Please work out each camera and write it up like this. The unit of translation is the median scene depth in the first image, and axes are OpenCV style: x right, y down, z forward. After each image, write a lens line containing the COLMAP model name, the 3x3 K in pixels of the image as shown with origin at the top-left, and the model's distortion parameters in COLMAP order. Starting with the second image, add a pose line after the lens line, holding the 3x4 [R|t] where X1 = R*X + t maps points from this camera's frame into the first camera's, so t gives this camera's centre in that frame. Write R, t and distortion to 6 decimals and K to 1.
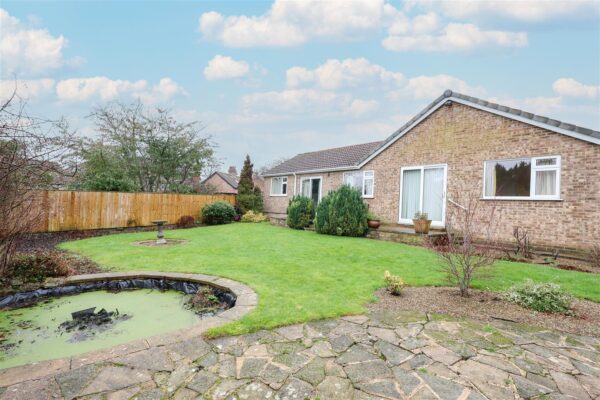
lens RADIAL K [[277.7, 0, 300.0], [0, 277.7, 200.0], [0, 0, 1]] dist [-0.001848, 0.001113]
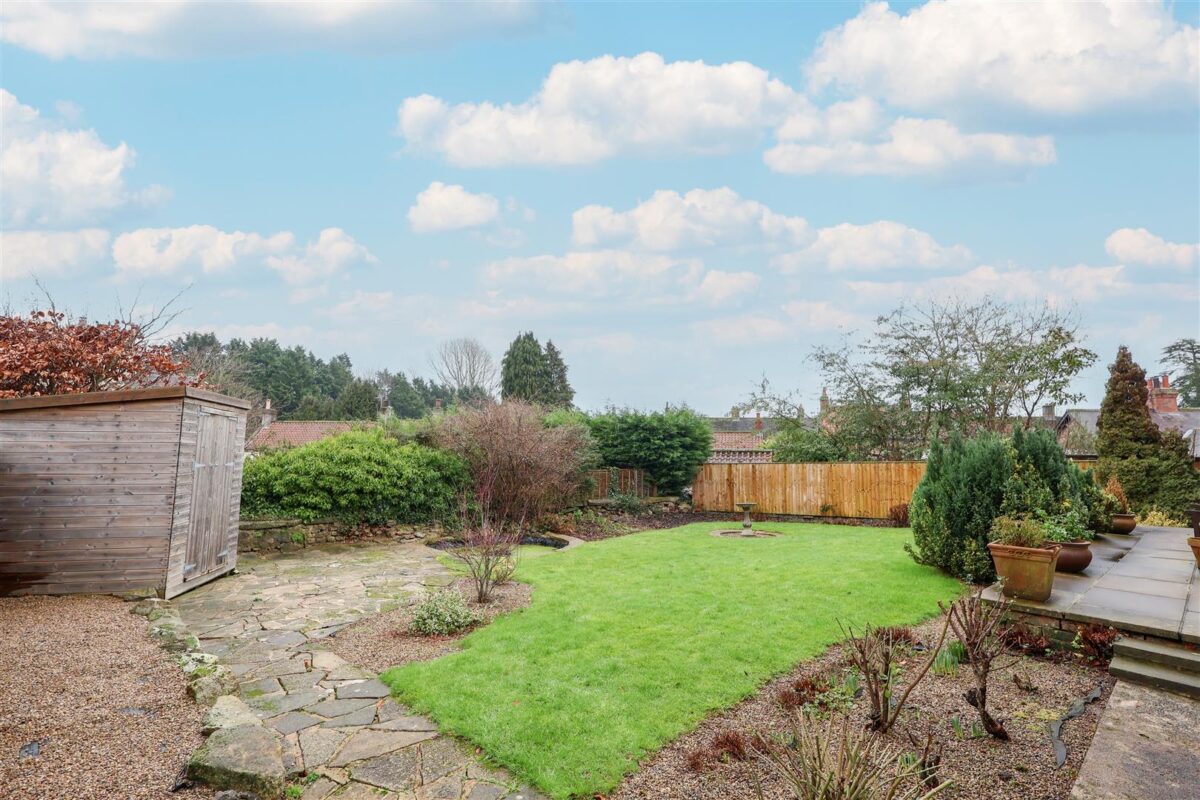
lens RADIAL K [[558.9, 0, 600.0], [0, 558.9, 400.0], [0, 0, 1]] dist [0.001916, 0.000955]
pose [[0.043721, -0.138218, -0.989436, 0.795273], [0.007241, 0.990401, -0.138032, 0.005087], [0.999018, -0.001129, 0.044302, 0.453470]]
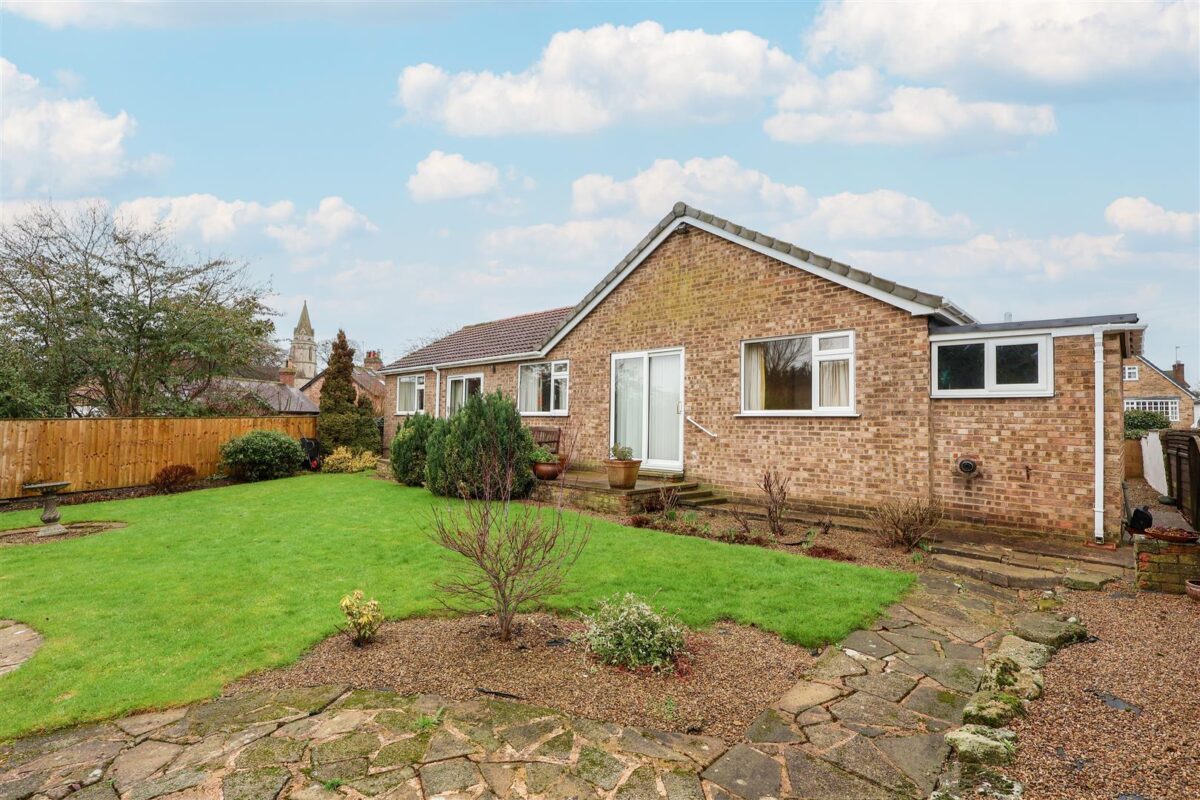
lens RADIAL K [[555.4, 0, 600.0], [0, 555.4, 400.0], [0, 0, 1]] dist [-0.001848, 0.001113]
pose [[0.994113, -0.025476, 0.105309, 0.239678], [0.028000, 0.999353, -0.022558, -0.013364], [-0.104666, 0.025373, 0.994184, 0.007356]]
